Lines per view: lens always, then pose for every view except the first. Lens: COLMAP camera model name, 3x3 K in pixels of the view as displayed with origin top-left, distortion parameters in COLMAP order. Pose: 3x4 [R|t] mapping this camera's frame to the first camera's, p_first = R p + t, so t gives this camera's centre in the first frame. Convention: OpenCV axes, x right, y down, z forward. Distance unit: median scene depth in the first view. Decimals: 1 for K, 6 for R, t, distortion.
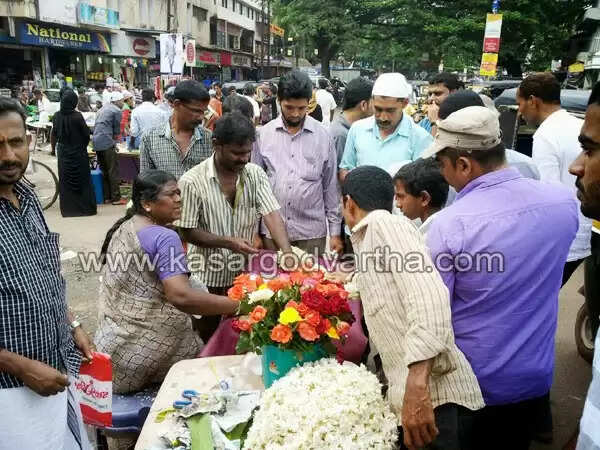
lens RADIAL K [[537.4, 0, 296.8], [0, 537.4, 227.7], [0, 0, 1]] dist [0.003640, 0.006928]
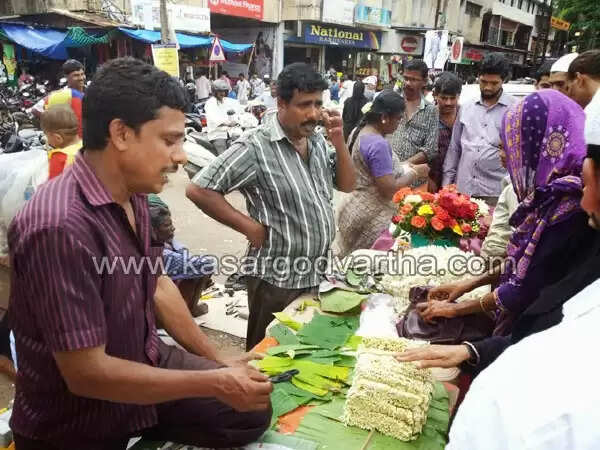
lens RADIAL K [[542.6, 0, 300.0], [0, 542.6, 225.0], [0, 0, 1]] dist [-0.008485, 0.014889]
pose [[0.895374, 0.129415, -0.426094, 0.013208], [-0.130841, 0.991061, 0.026065, 0.008810], [0.425659, 0.032412, 0.904303, -0.020216]]
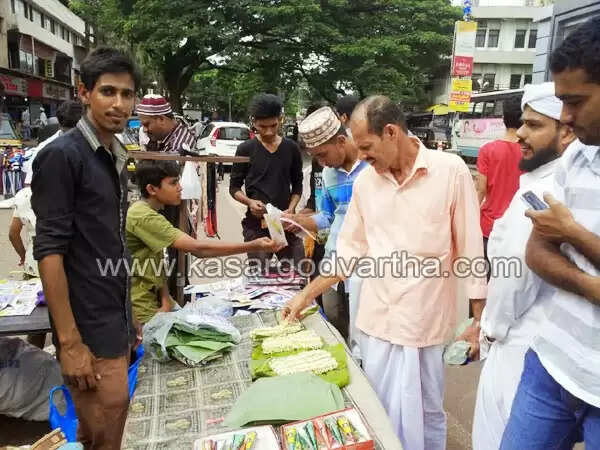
lens RADIAL K [[537.4, 0, 296.8], [0, 537.4, 227.7], [0, 0, 1]] dist [0.003640, 0.006928]
pose [[0.950069, -0.053385, 0.307438, -0.059369], [0.075163, 0.995399, -0.059427, -0.114397], [-0.302851, 0.079567, 0.949711, 0.443213]]
